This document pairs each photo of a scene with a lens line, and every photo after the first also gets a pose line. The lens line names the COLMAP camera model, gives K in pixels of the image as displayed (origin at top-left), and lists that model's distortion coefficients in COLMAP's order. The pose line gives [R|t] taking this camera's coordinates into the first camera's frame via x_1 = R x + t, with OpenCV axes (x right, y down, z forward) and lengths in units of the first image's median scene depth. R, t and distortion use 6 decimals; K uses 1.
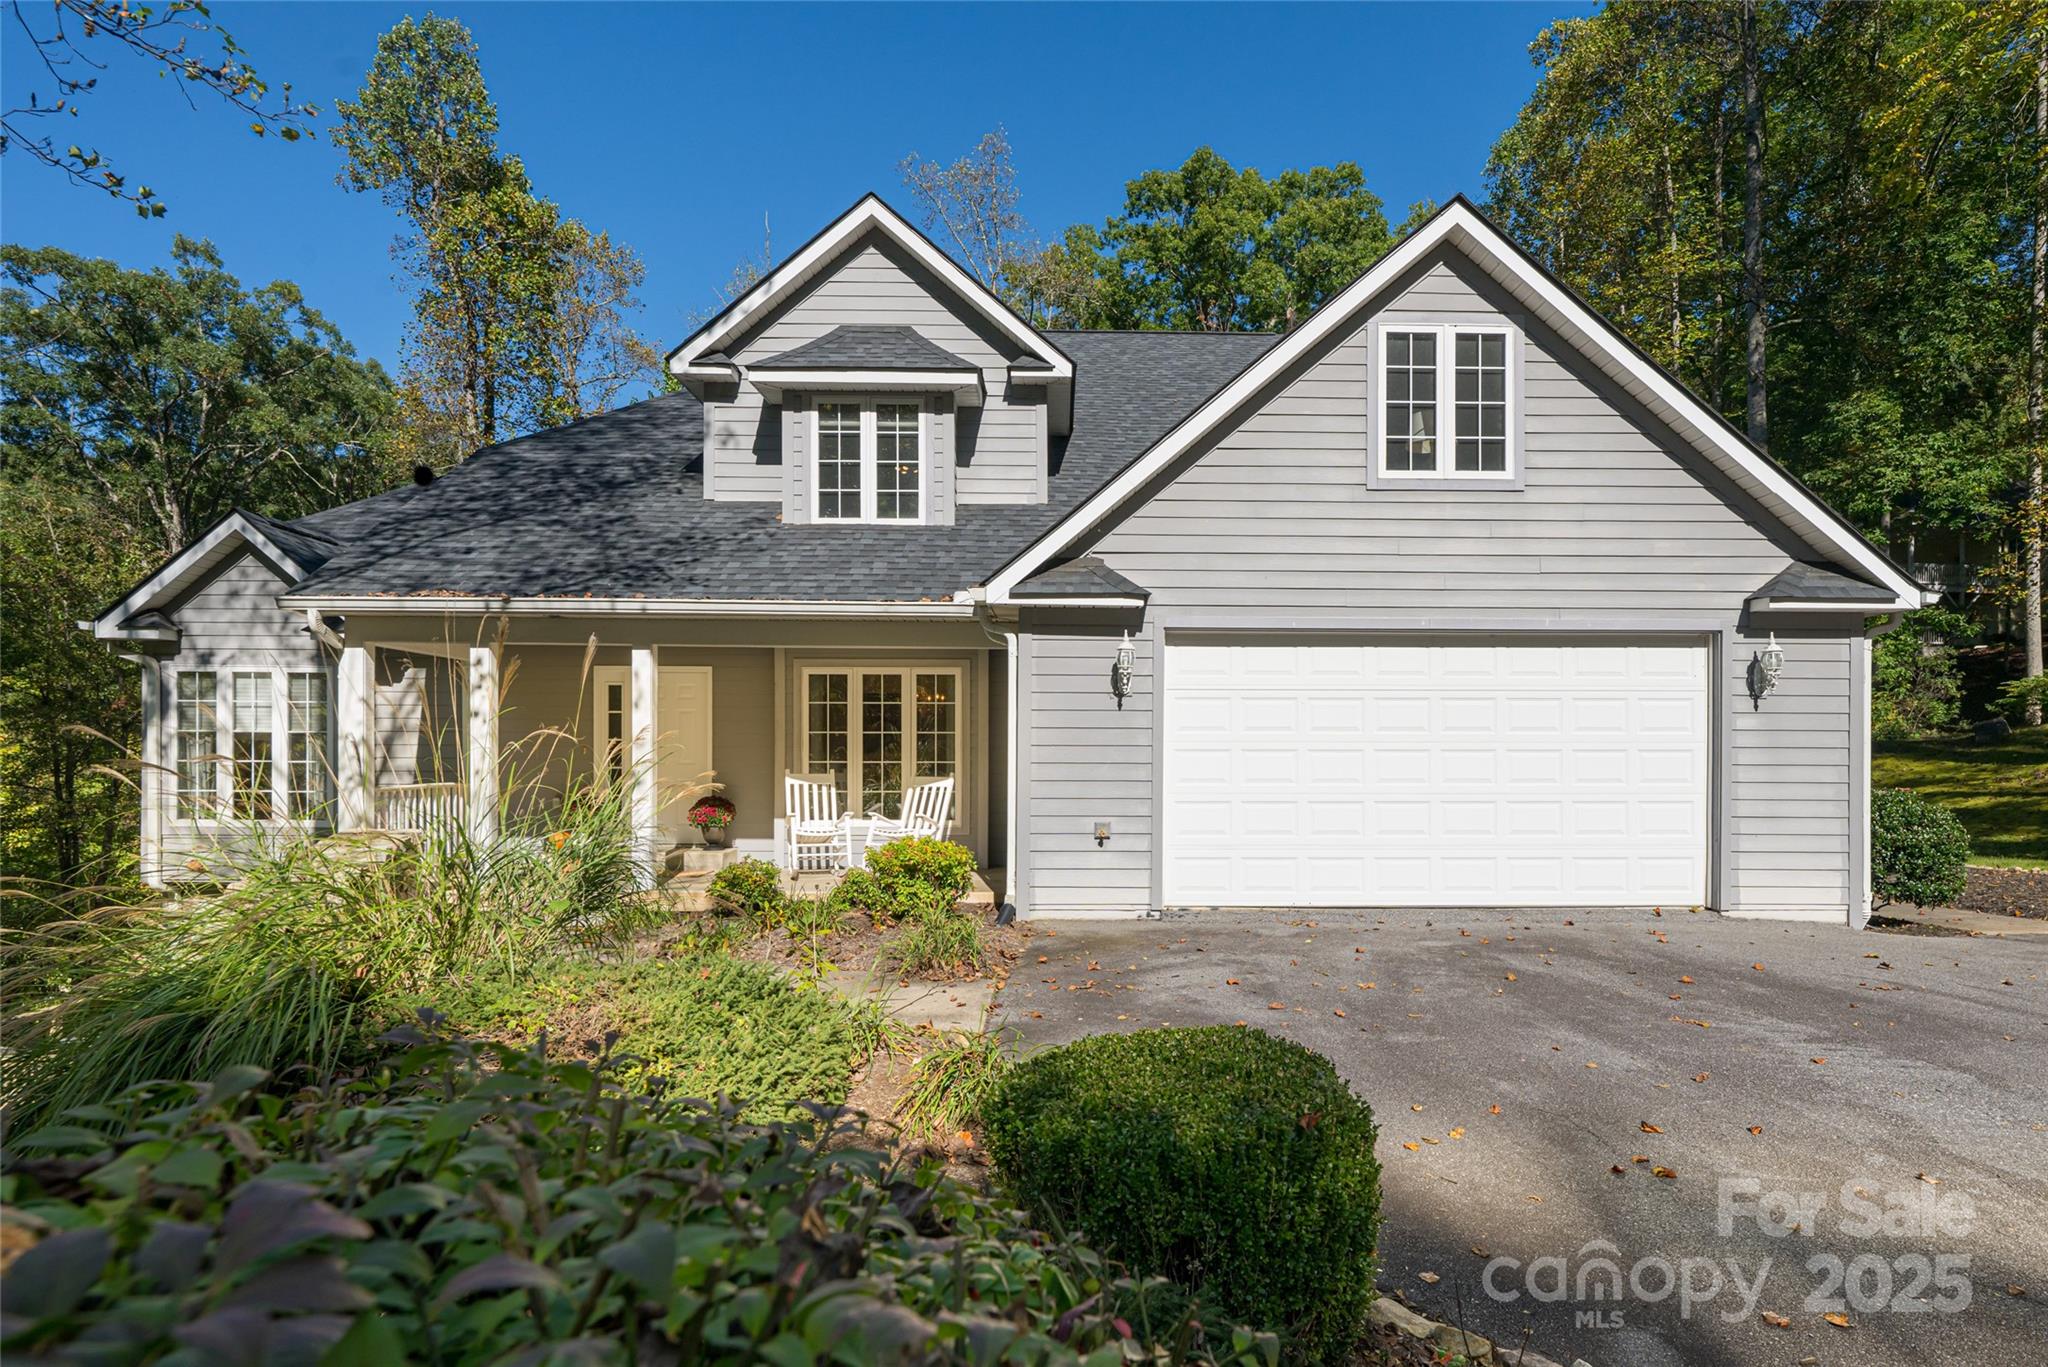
lens RADIAL K [[1124.8, 0, 1067.0], [0, 1124.8, 755.7], [0, 0, 1]] dist [-0.002566, 0.000756]
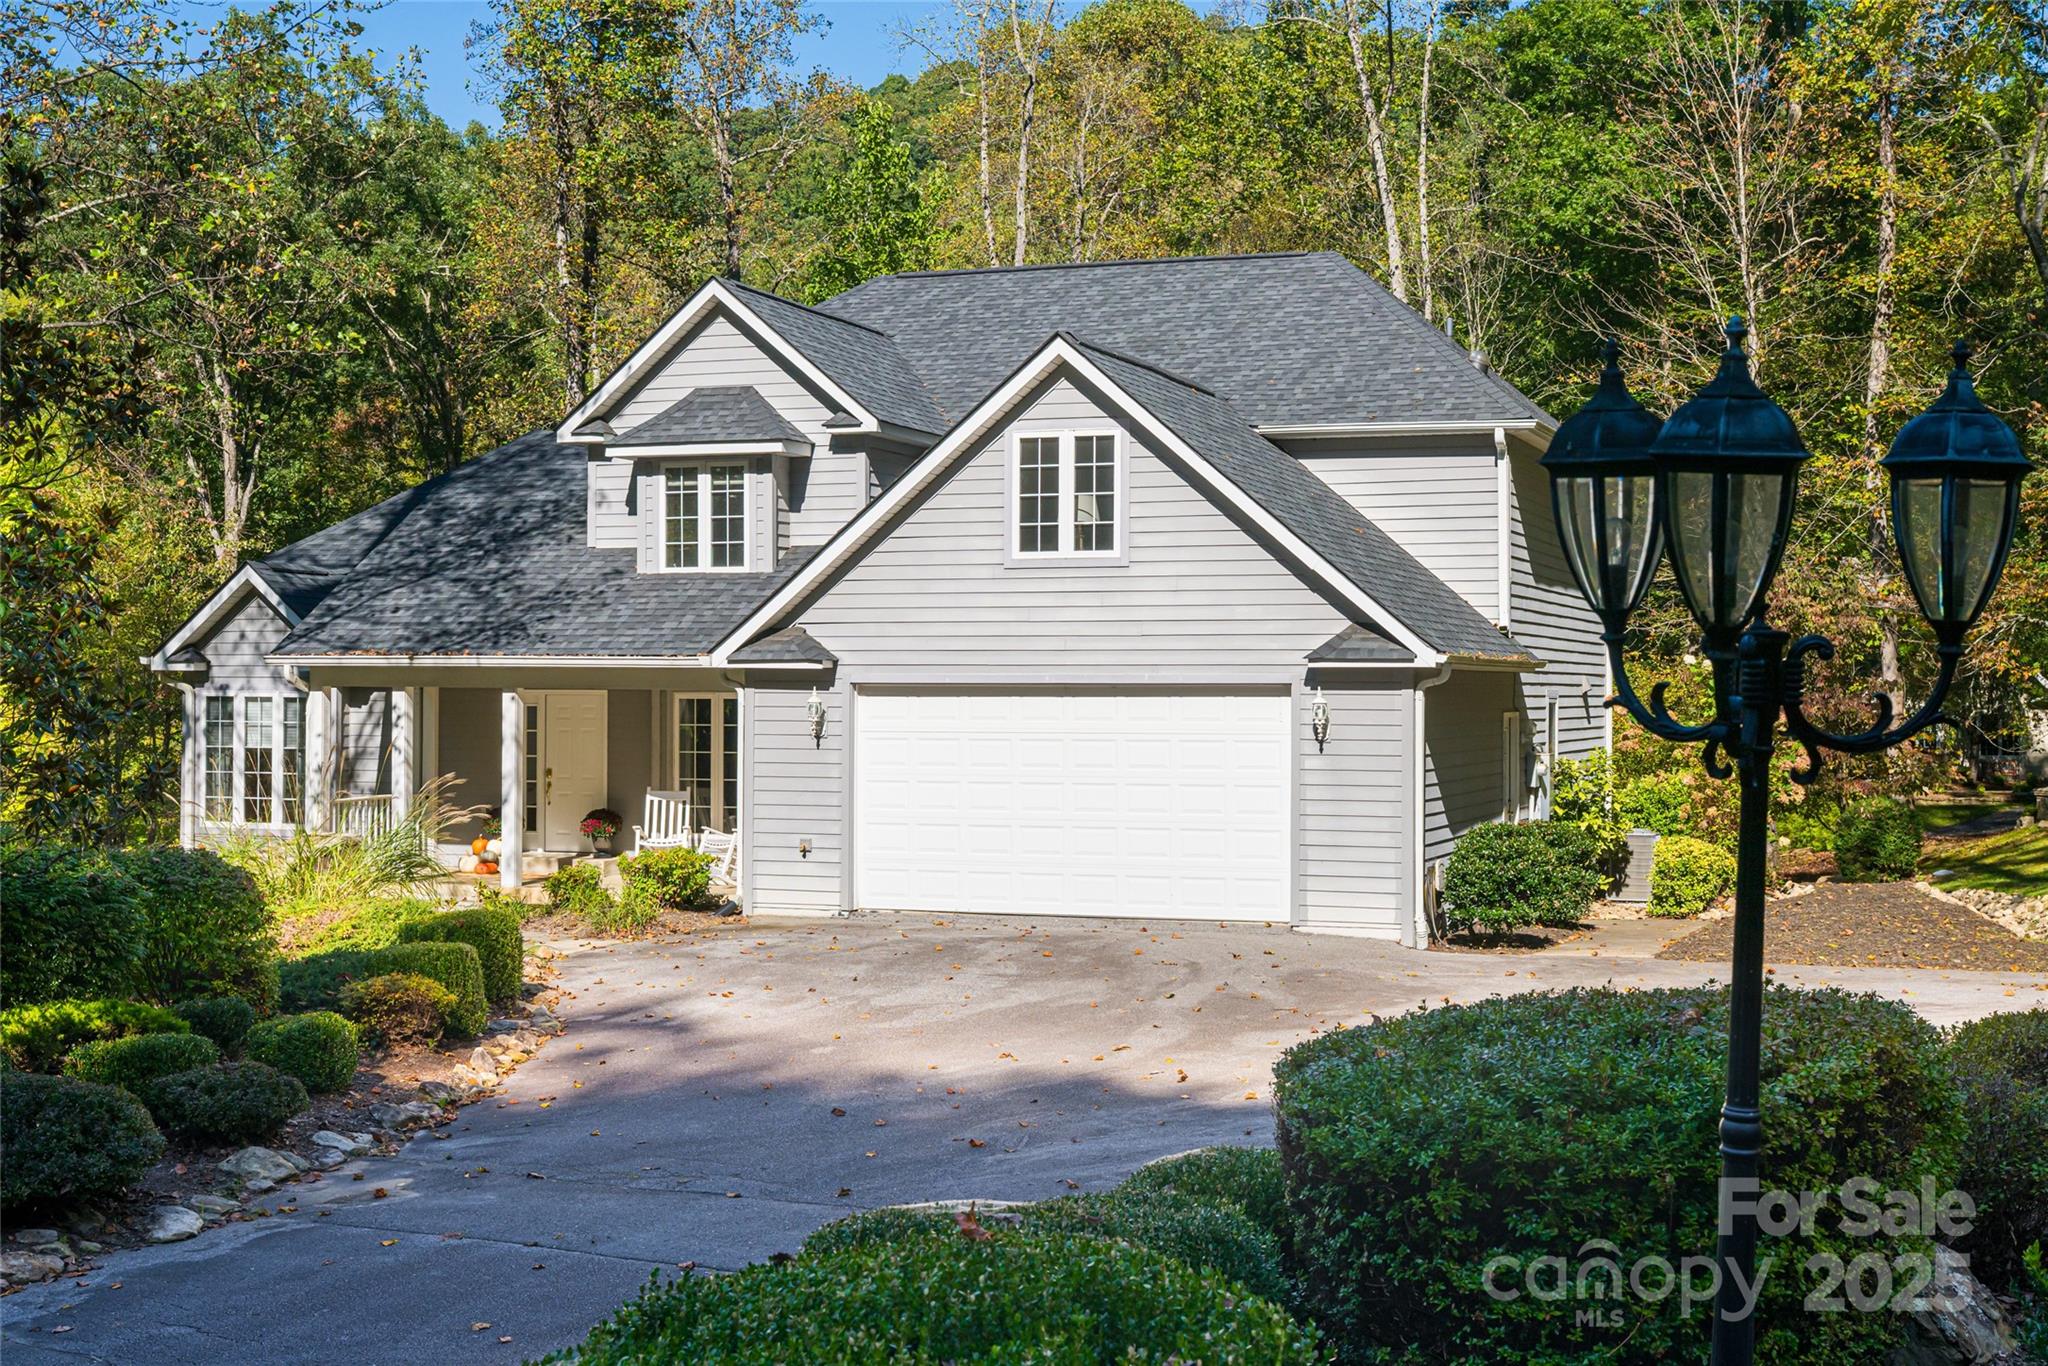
lens RADIAL K [[2447.6, 0, 1029.4], [0, 2447.6, 675.7], [0, 0, 1]] dist [0.007697, -0.010026]
pose [[0.936366, -0.002214, -0.351018, 0.997031], [-0.001742, 0.999938, -0.010956, -0.075156], [0.351020, 0.010870, 0.936305, -1.196400]]
